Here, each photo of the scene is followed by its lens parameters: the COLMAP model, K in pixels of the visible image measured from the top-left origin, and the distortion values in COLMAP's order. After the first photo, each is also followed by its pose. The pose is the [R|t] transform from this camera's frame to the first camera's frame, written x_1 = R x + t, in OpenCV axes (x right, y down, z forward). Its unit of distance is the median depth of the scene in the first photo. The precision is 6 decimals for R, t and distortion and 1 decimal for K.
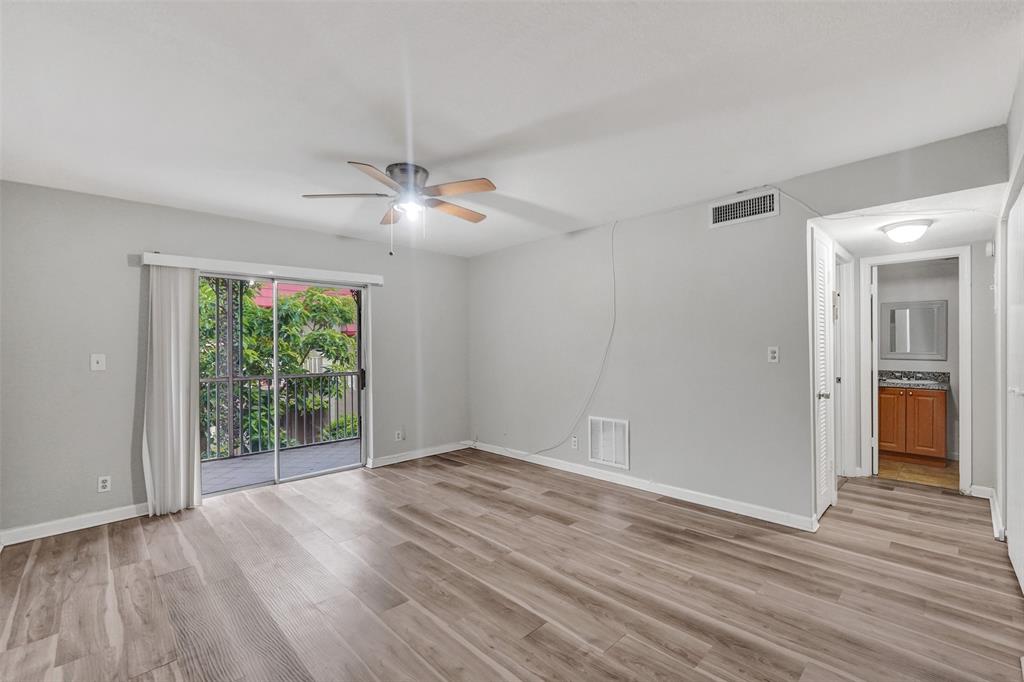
lens RADIAL K [[435.0, 0, 523.8], [0, 435.0, 345.0], [0, 0, 1]] dist [-0.002140, -0.000320]
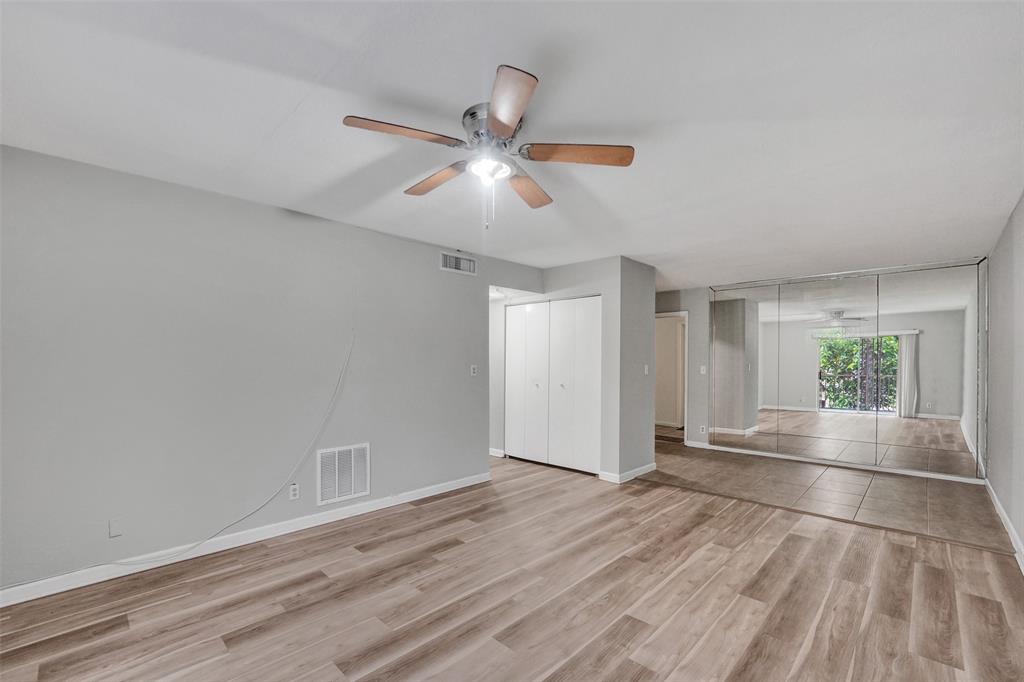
lens RADIAL K [[432.6, 0, 507.4], [0, 432.6, 361.4], [0, 0, 1]] dist [-0.021245, 0.000752]
pose [[-0.010335, 0.008649, 0.999909, -0.916493], [-0.012566, 0.999883, -0.008779, 0.002552], [-0.999868, -0.012655, -0.010225, 0.931249]]
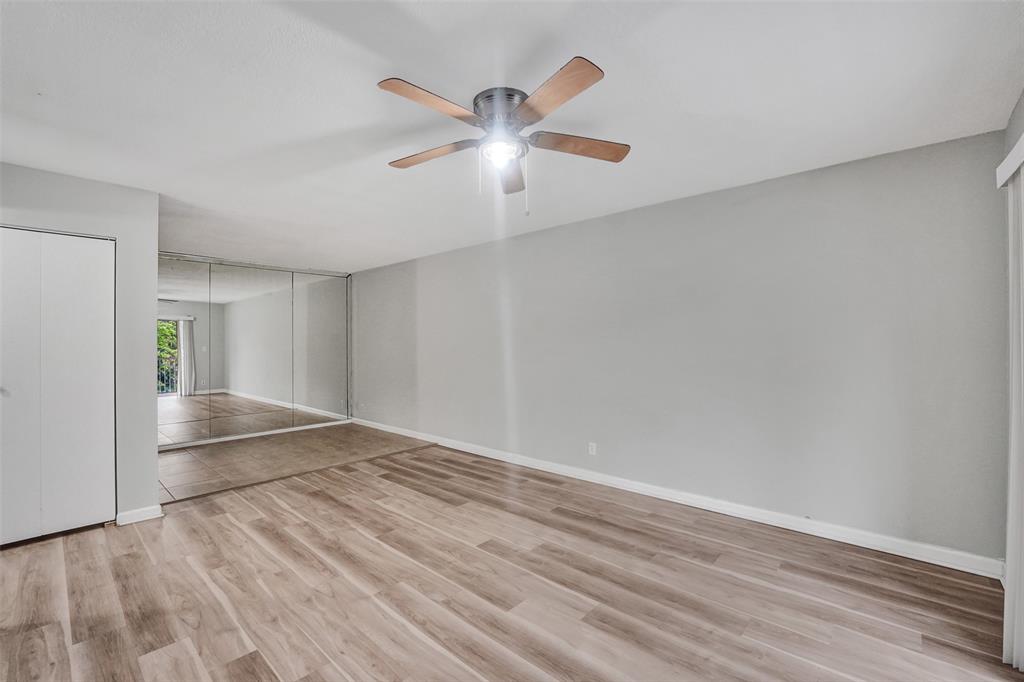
lens RADIAL K [[435.2, 0, 512.0], [0, 435.2, 341.0], [0, 0, 1]] dist [-0.018938, 0.000341]
pose [[-0.998969, 0.017927, -0.041698, -0.234488], [0.018570, 0.999714, -0.015097, 0.009367], [0.041416, -0.015855, -0.999016, 1.628222]]
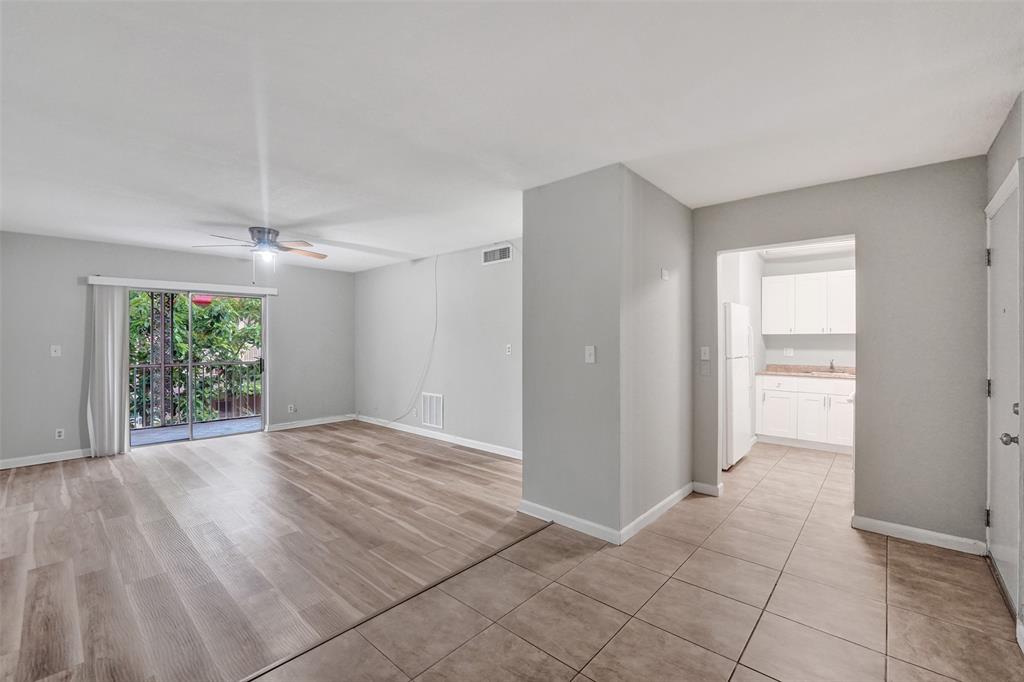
lens RADIAL K [[431.3, 0, 516.4], [0, 431.3, 338.1], [0, 0, 1]] dist [-0.002445, 0.000589]
pose [[0.998747, 0.004822, 0.049803, 0.539033], [-0.005021, 0.999980, 0.003875, -0.026329], [-0.049783, -0.004120, 0.998752, -0.567803]]
